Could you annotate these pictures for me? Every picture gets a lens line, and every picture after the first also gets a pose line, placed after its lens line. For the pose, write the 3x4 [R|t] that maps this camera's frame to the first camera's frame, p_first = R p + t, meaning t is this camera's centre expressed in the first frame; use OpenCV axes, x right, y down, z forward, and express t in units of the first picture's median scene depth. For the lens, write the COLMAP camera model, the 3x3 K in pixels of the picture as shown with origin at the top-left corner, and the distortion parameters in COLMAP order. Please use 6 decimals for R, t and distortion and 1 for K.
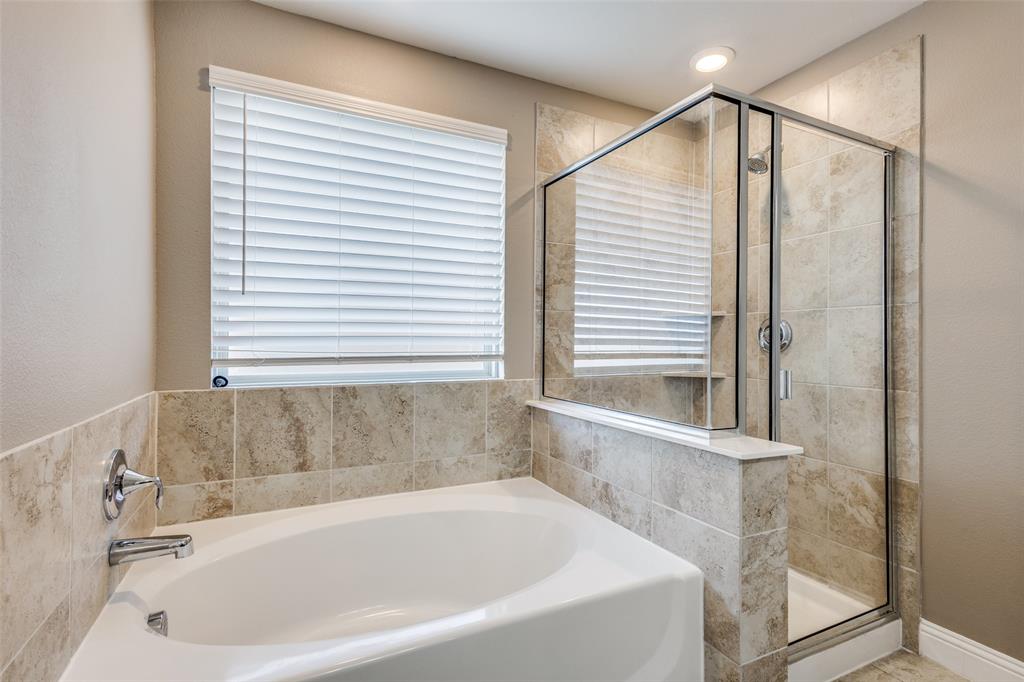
lens RADIAL K [[471.4, 0, 514.0], [0, 471.4, 338.3], [0, 0, 1]] dist [0.002771, -0.000491]
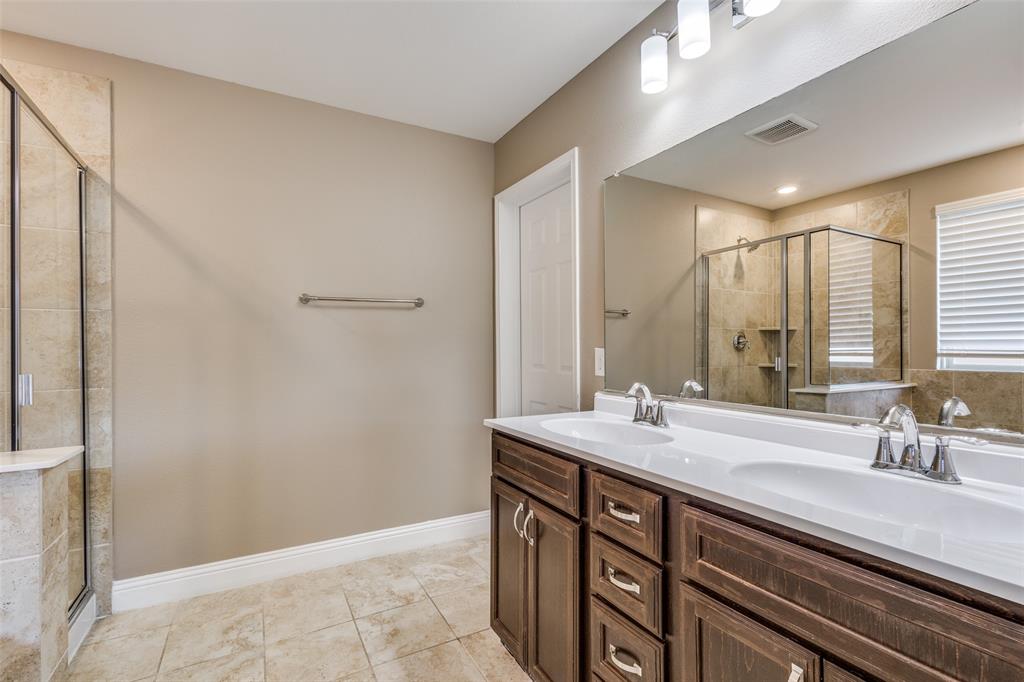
lens RADIAL K [[471.4, 0, 514.0], [0, 471.4, 338.3], [0, 0, 1]] dist [0.002771, -0.000491]
pose [[-0.075458, 0.011695, 0.997080, -0.368624], [0.000194, 0.999931, -0.011714, 0.006503], [-0.997149, -0.000690, -0.075455, 0.100554]]
